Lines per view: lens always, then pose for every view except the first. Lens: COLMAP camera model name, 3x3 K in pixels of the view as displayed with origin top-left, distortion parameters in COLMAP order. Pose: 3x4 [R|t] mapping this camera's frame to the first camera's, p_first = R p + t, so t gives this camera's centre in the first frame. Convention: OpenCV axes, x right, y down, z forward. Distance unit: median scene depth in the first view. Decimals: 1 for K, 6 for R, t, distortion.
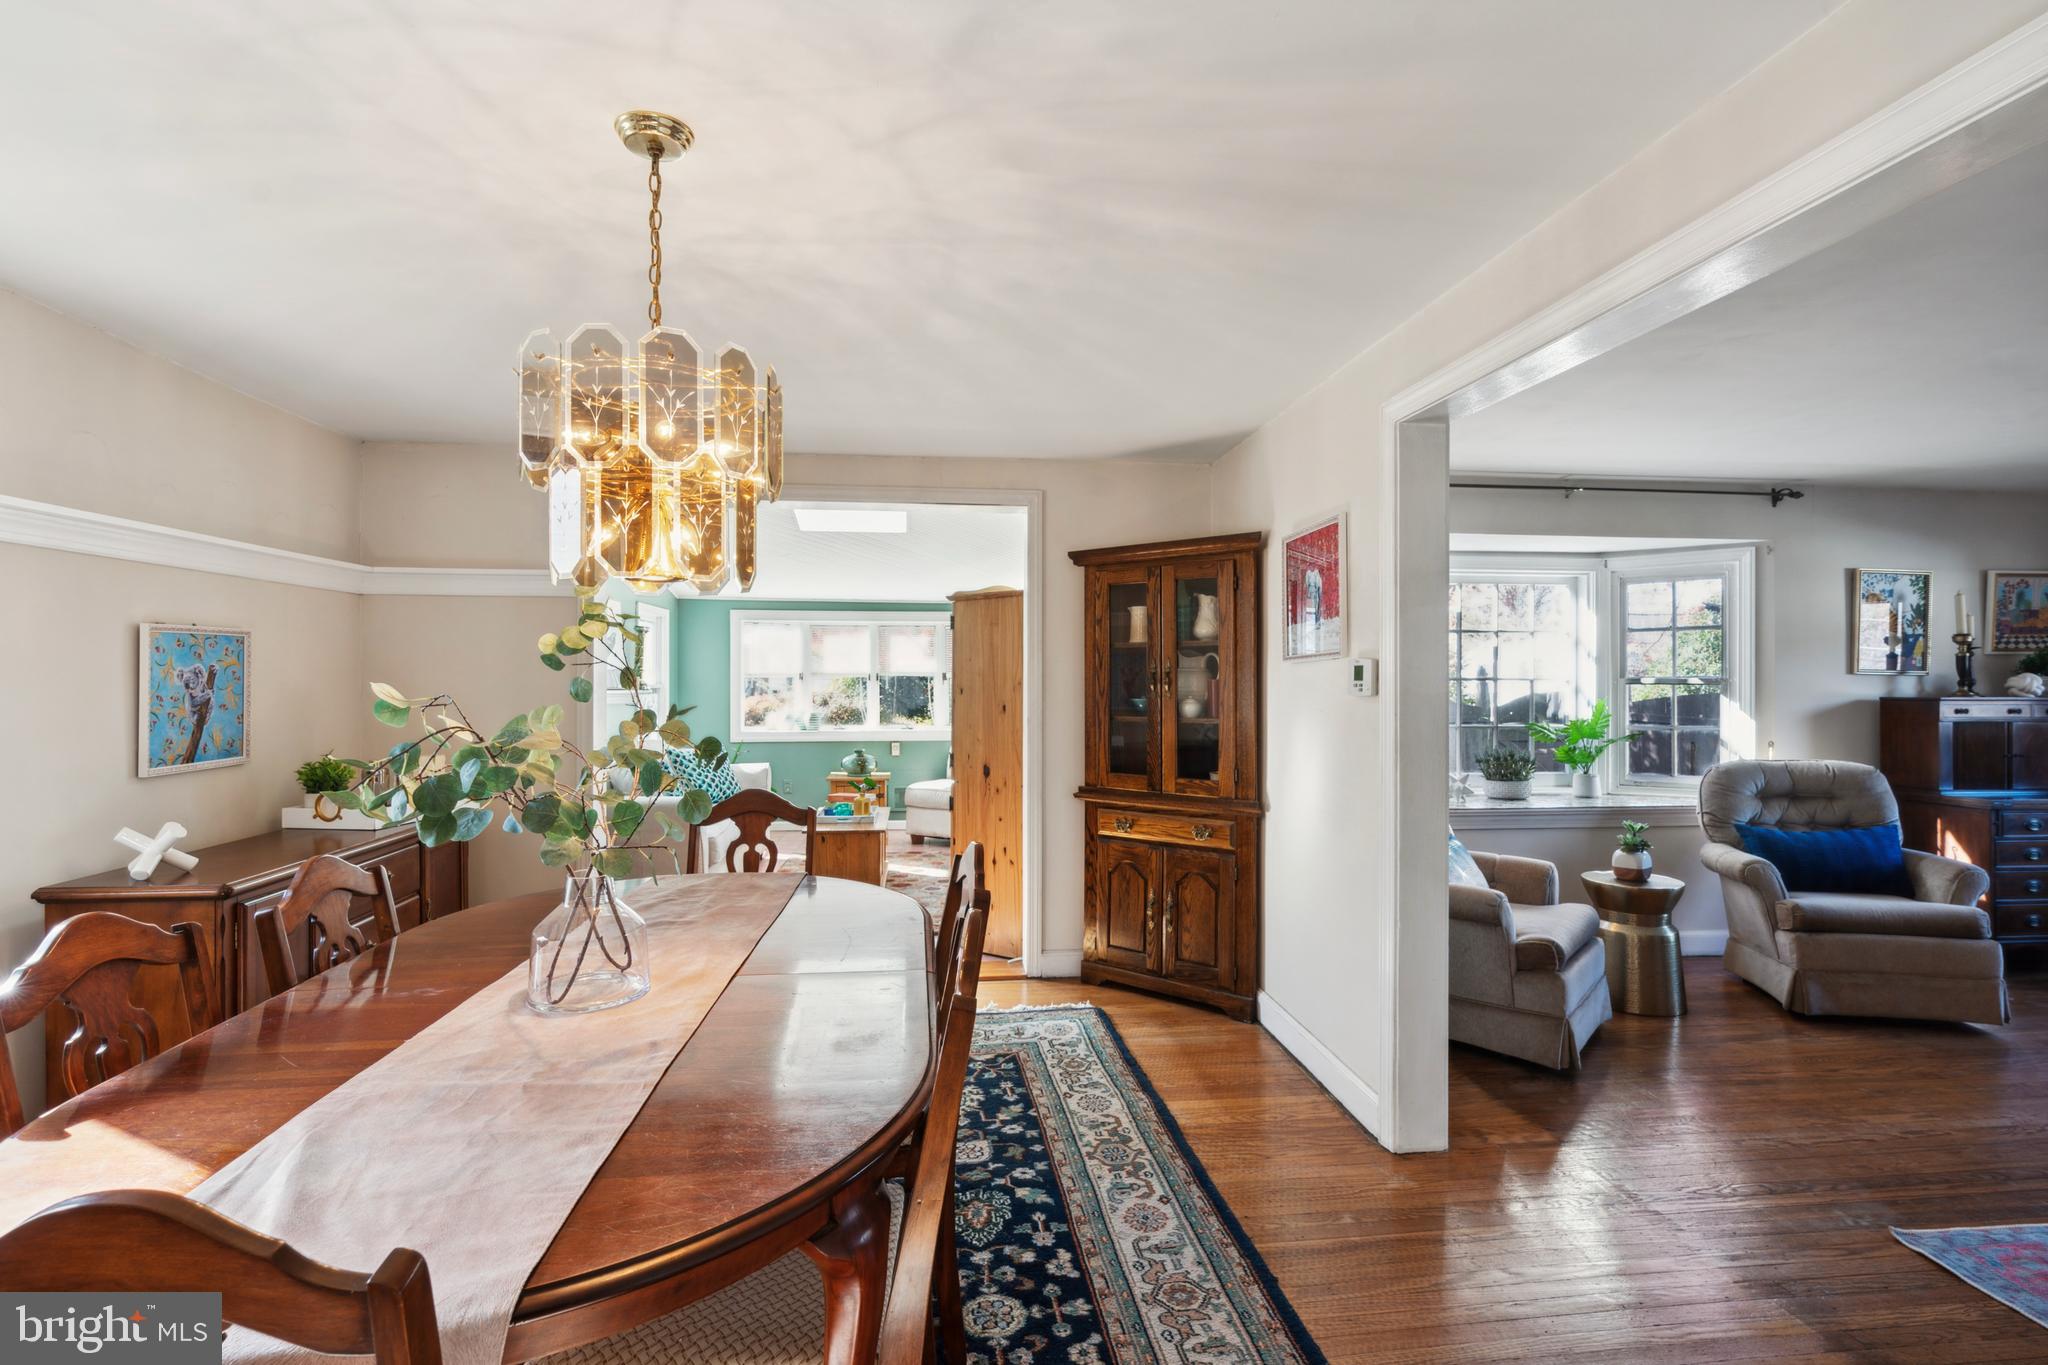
lens RADIAL K [[948.4, 0, 1012.7], [0, 948.4, 681.7], [0, 0, 1]] dist [-0.000988, 0.001317]
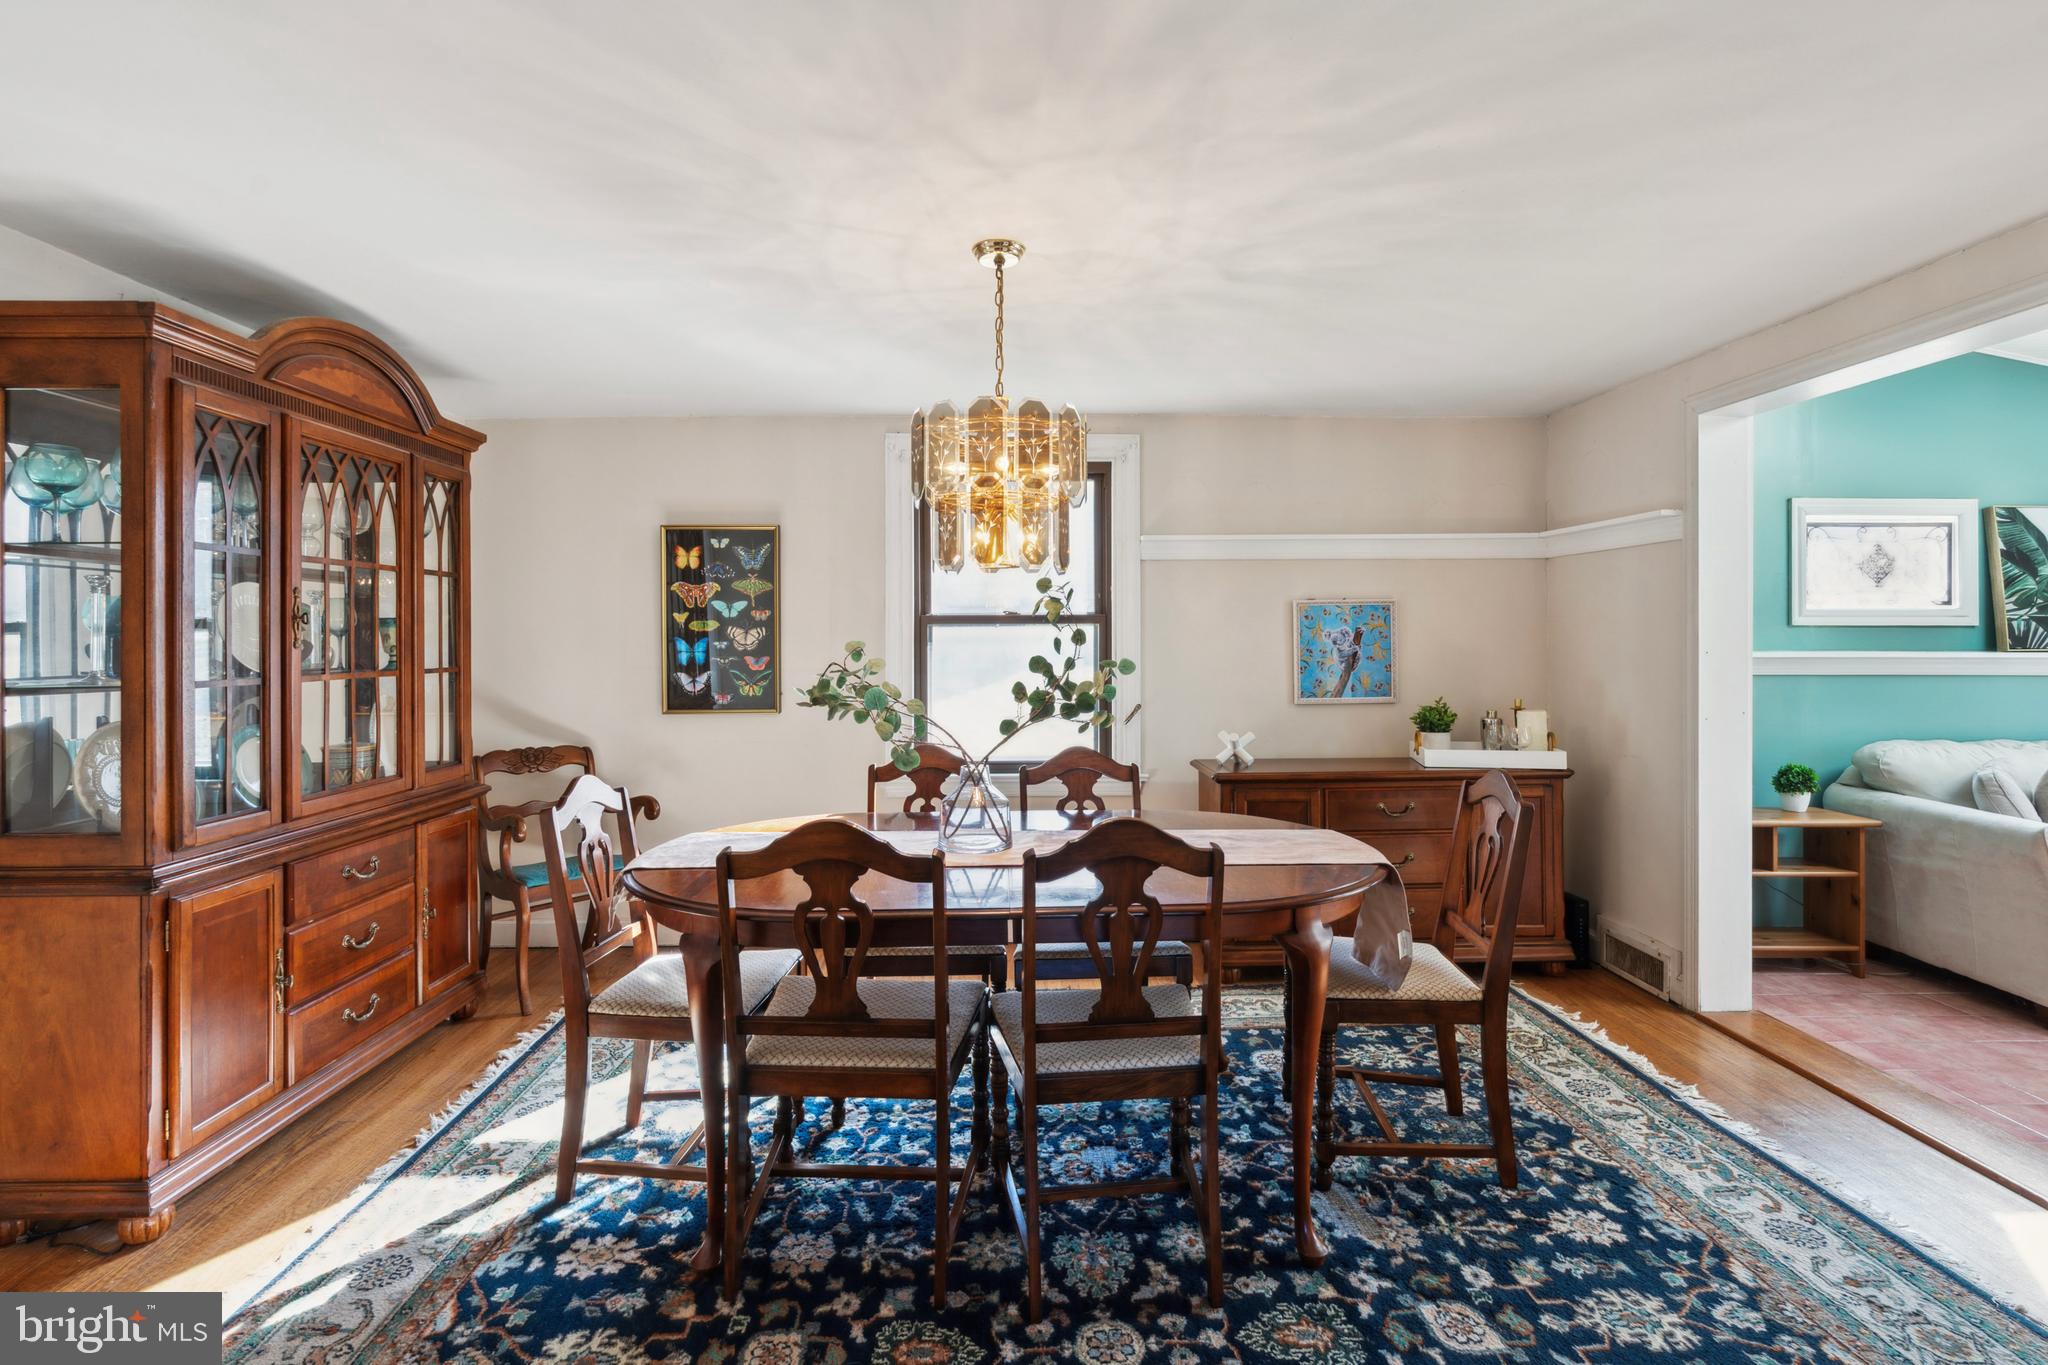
lens RADIAL K [[960.7, 0, 1022.2], [0, 960.7, 630.1], [0, 0, 1]] dist [-0.000947, -0.000076]
pose [[-0.075834, -0.011593, -0.997053, 0.585531], [0.002777, 0.999926, -0.011838, 0.001480], [0.997117, -0.003666, -0.075797, 0.644287]]
